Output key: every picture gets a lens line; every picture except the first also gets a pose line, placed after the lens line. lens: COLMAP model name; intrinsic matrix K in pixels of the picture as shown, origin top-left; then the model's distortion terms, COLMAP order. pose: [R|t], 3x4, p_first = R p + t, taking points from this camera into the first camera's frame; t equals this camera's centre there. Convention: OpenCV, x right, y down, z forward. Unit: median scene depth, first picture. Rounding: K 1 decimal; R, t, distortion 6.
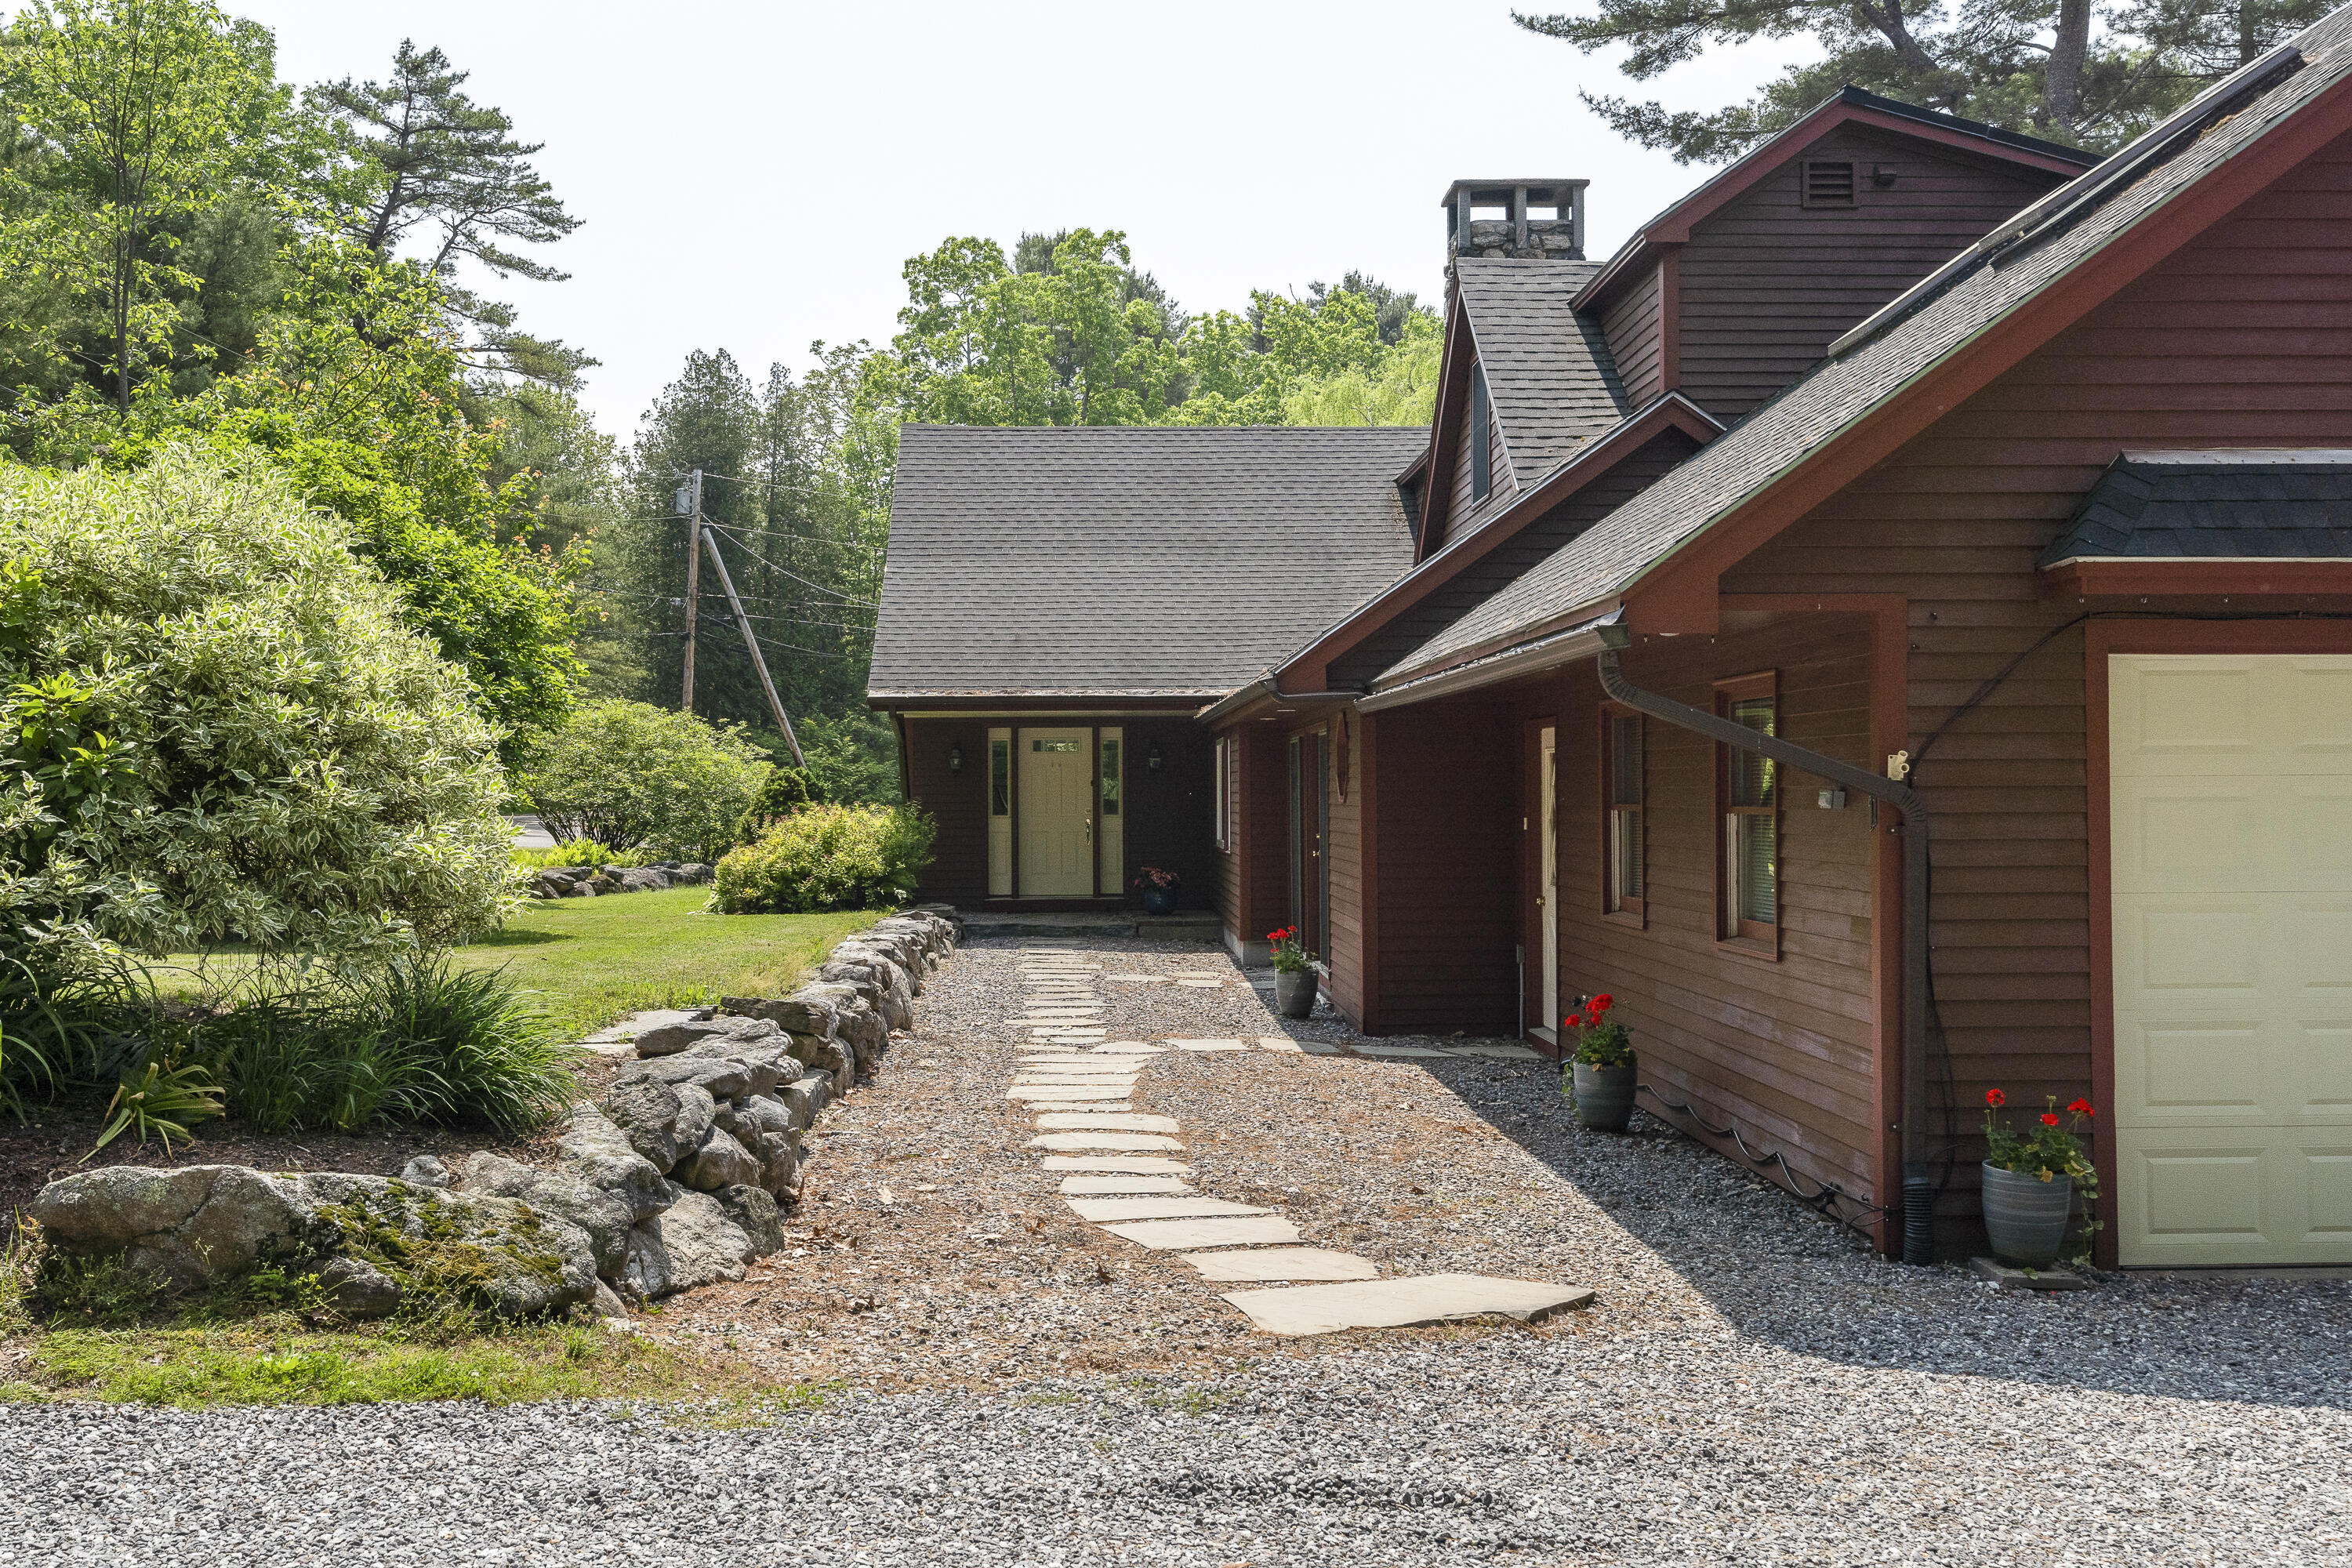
lens RADIAL K [[2302.0, 0, 1175.6], [0, 2302.0, 781.1], [0, 0, 1]] dist [-0.048863, 0.000000]
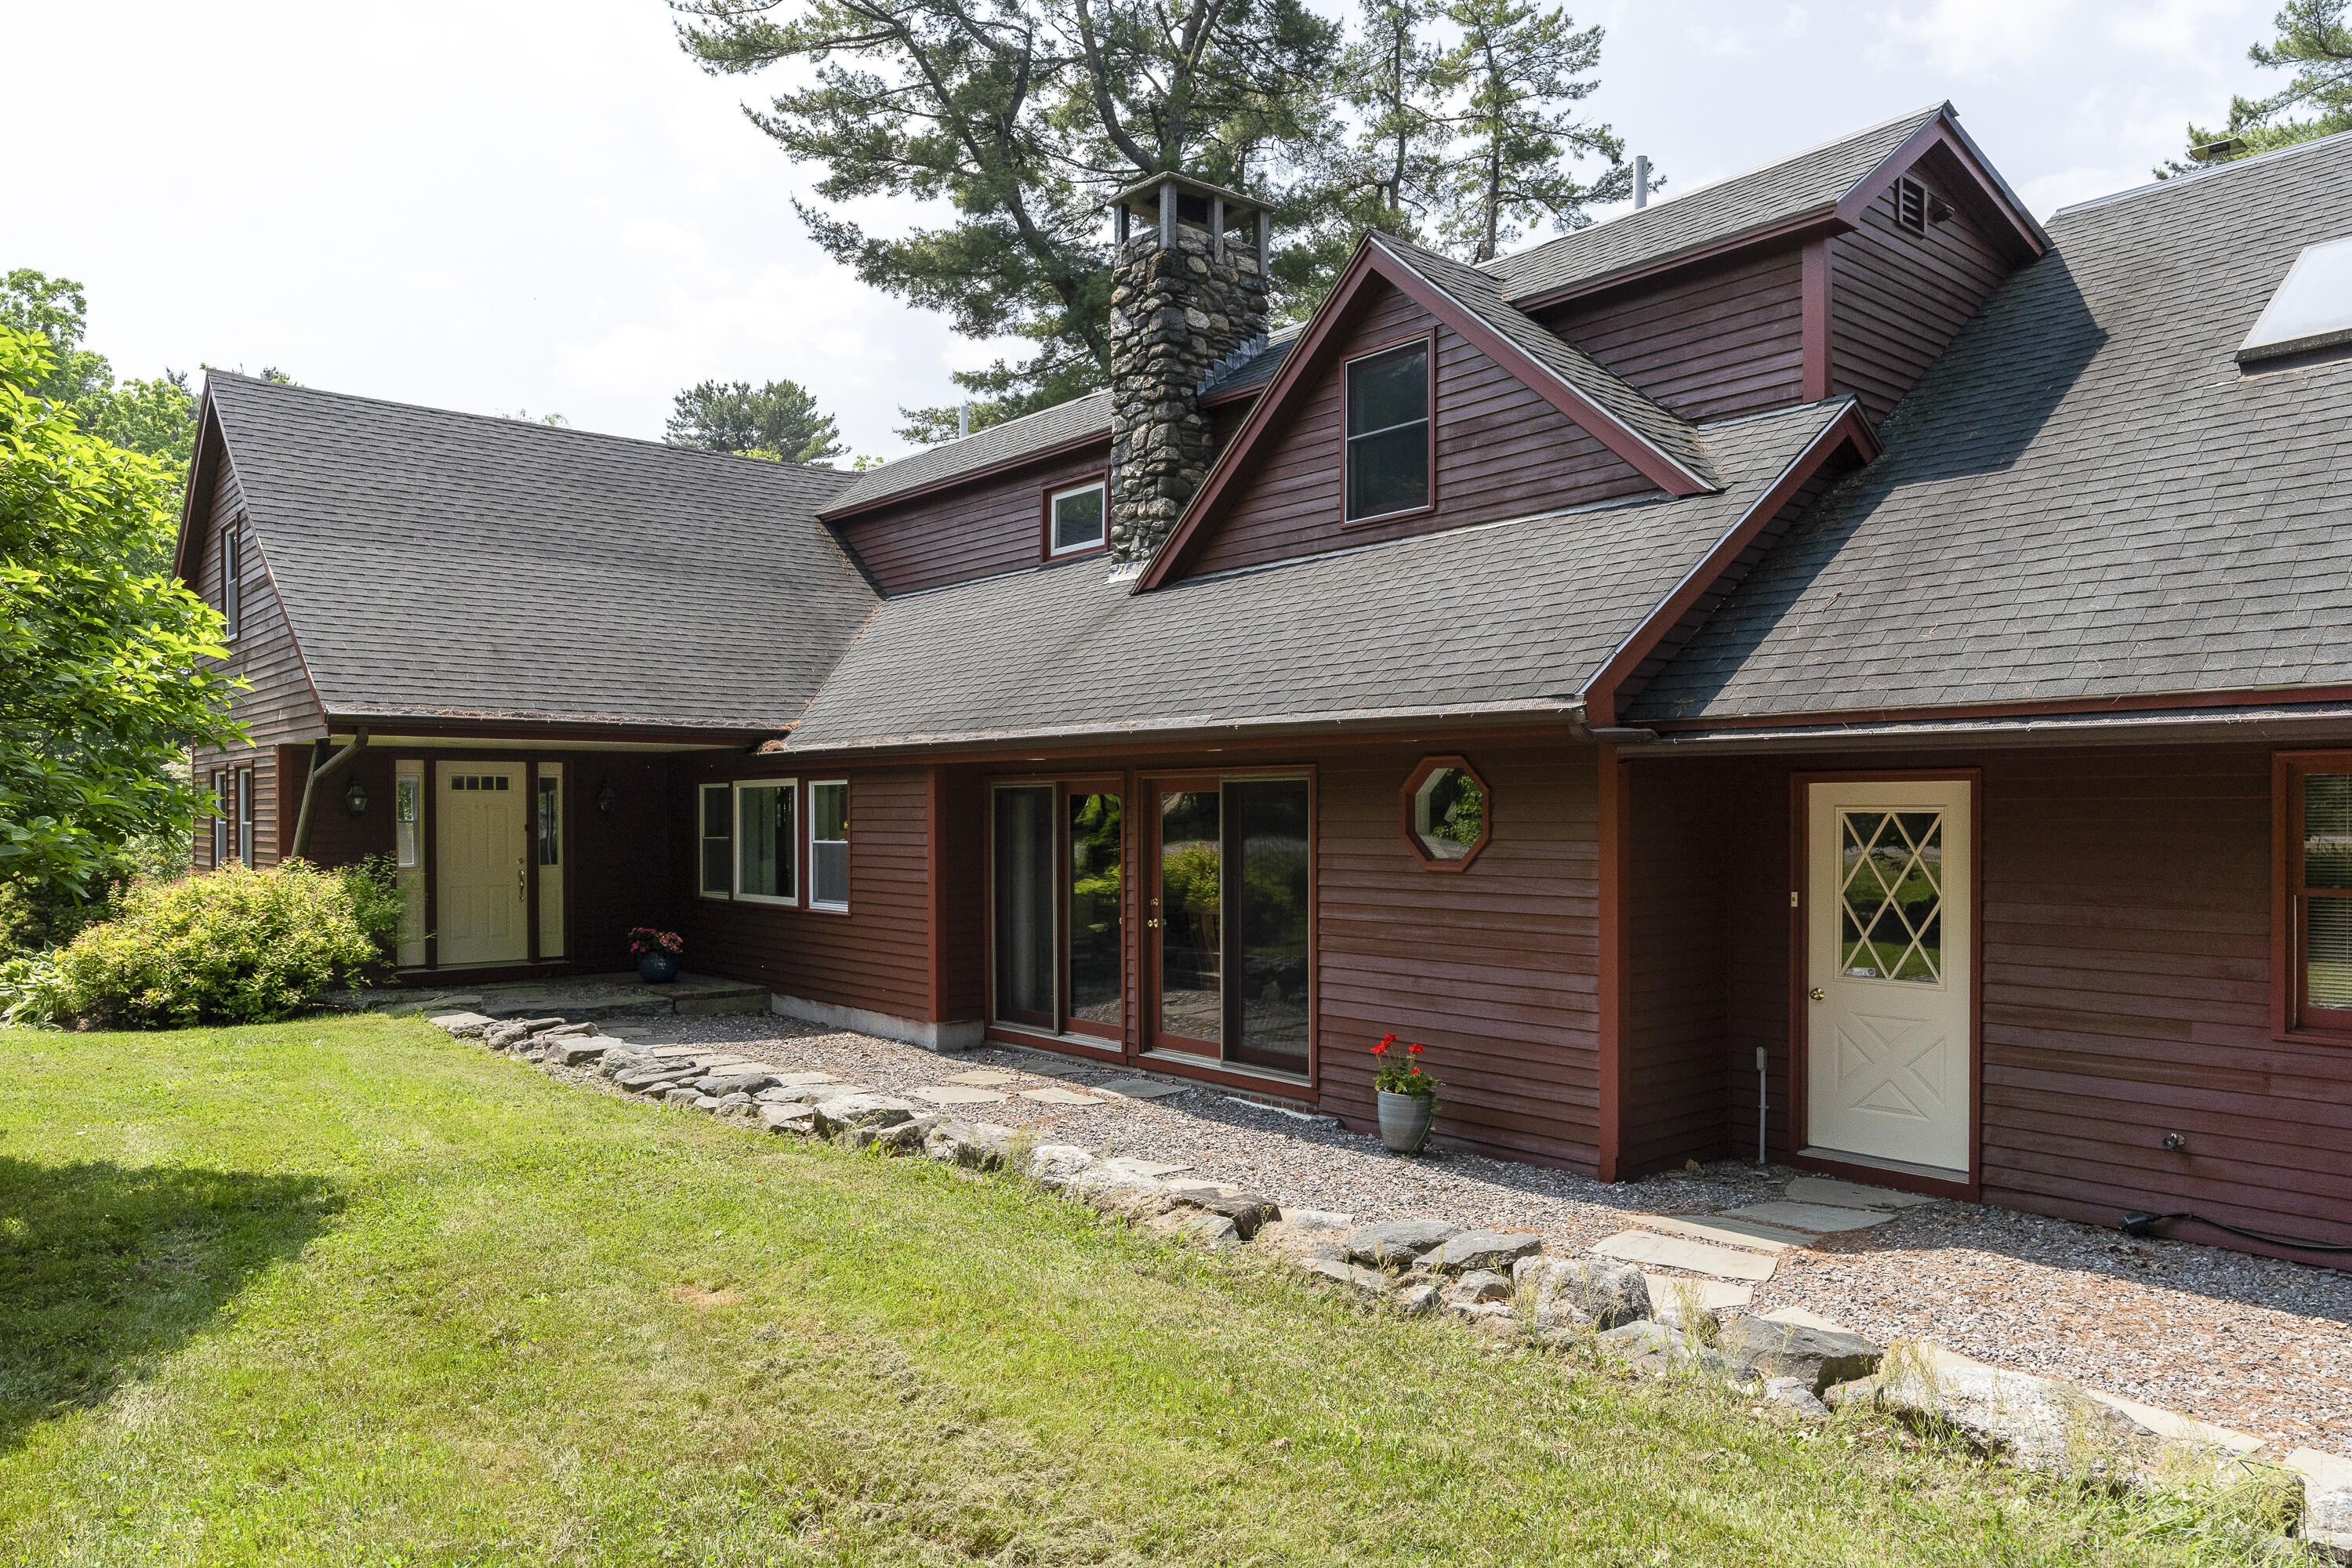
lens RADIAL K [[1552.1, 0, 1181.9], [0, 1552.1, 837.5], [0, 0, 1]] dist [-0.005721, -0.006835]
pose [[0.781554, -0.006147, 0.623808, -0.203716], [-0.005674, 0.999840, 0.016960, -0.006628], [-0.623812, -0.016795, 0.781394, 0.403761]]
